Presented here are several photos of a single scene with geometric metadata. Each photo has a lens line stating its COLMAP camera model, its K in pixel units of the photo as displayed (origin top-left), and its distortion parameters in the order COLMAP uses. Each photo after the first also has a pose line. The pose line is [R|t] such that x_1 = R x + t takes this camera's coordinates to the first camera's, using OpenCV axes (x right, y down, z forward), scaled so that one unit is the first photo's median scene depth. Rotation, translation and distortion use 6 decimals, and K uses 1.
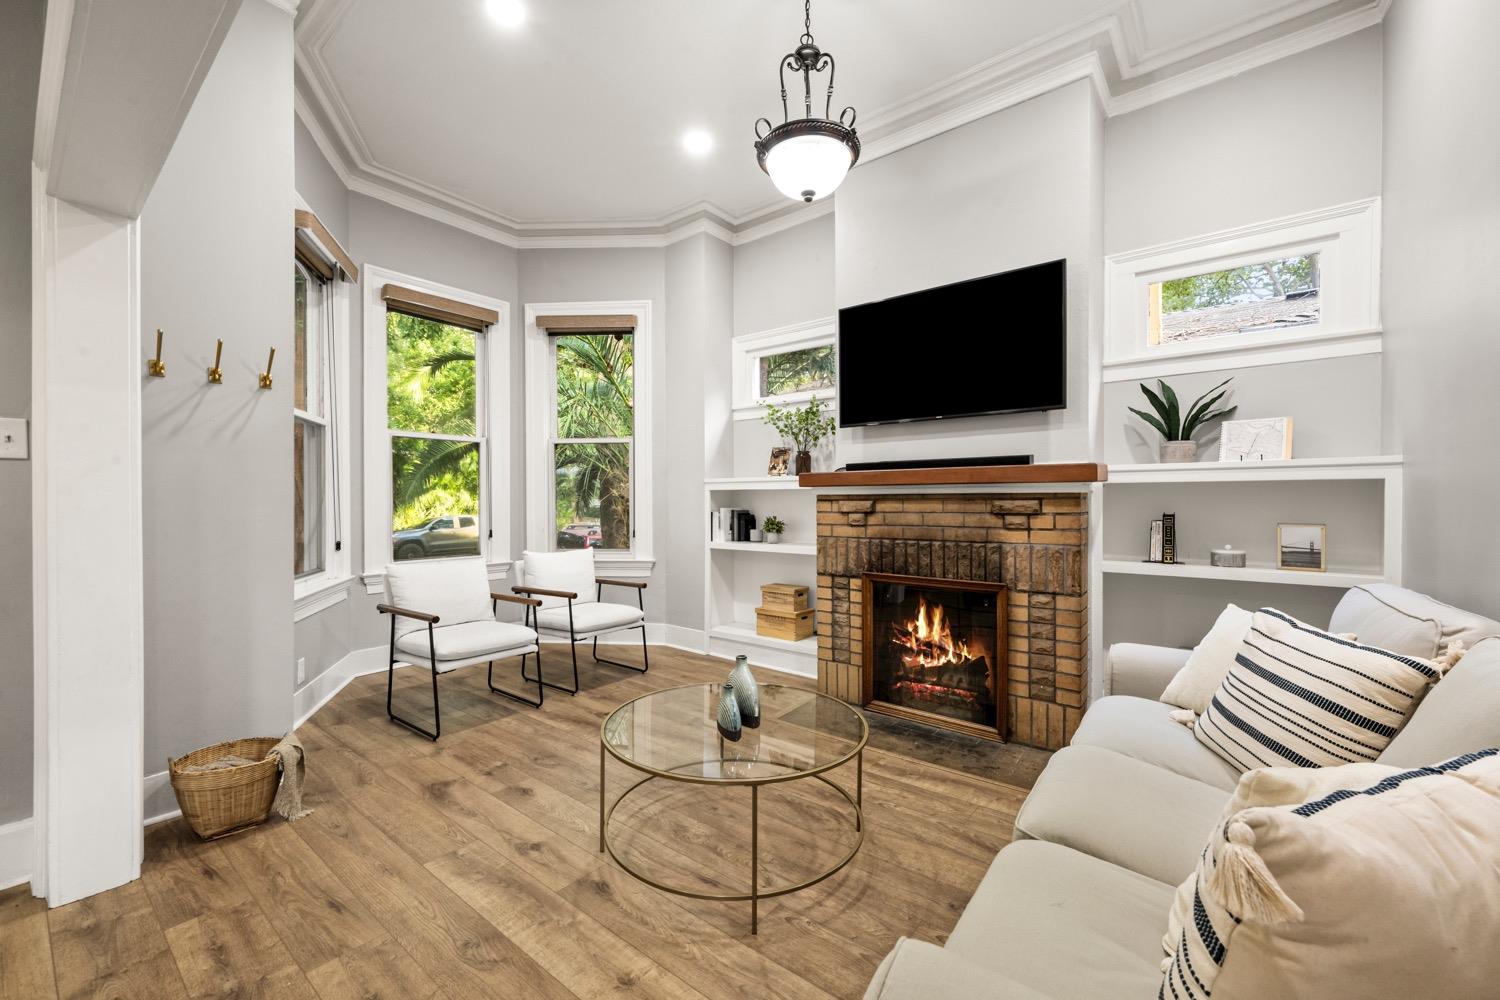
lens RADIAL K [[599.6, 0, 742.4], [0, 599.6, 501.8], [0, 0, 1]] dist [-0.014294, -0.000203]
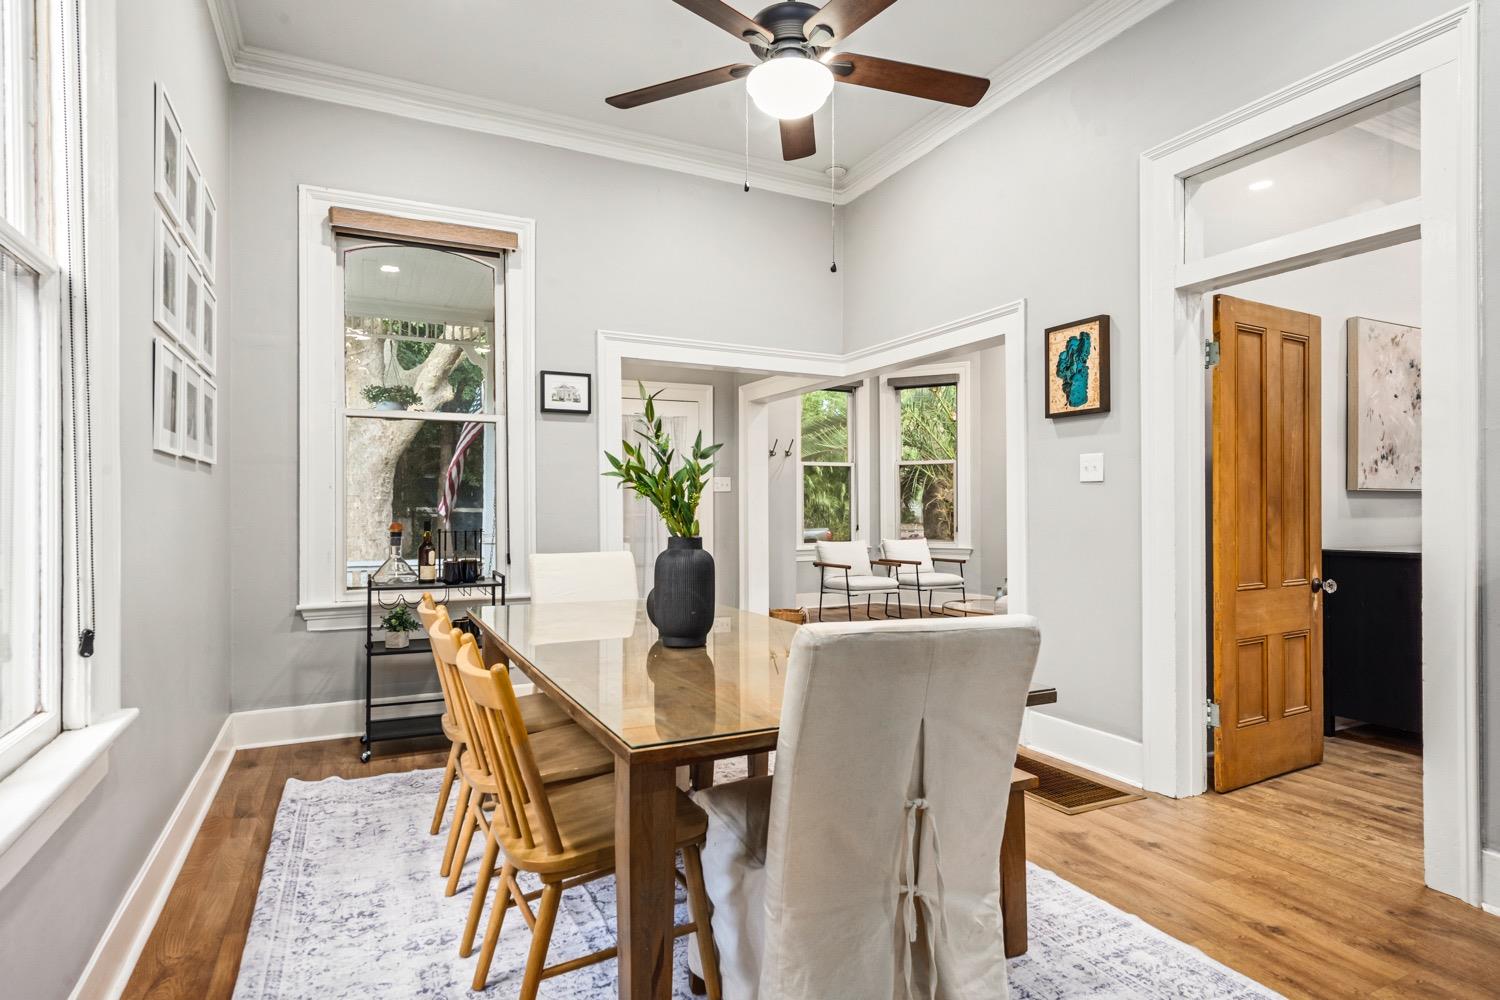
lens RADIAL K [[786.5, 0, 716.1], [0, 786.5, 505.0], [0, 0, 1]] dist [-0.002258, -0.000218]
pose [[0.887903, -0.003529, -0.460017, 0.176500], [0.003109, 0.999994, -0.001672, 0.000212], [0.460020, 0.000055, 0.887908, -0.955707]]
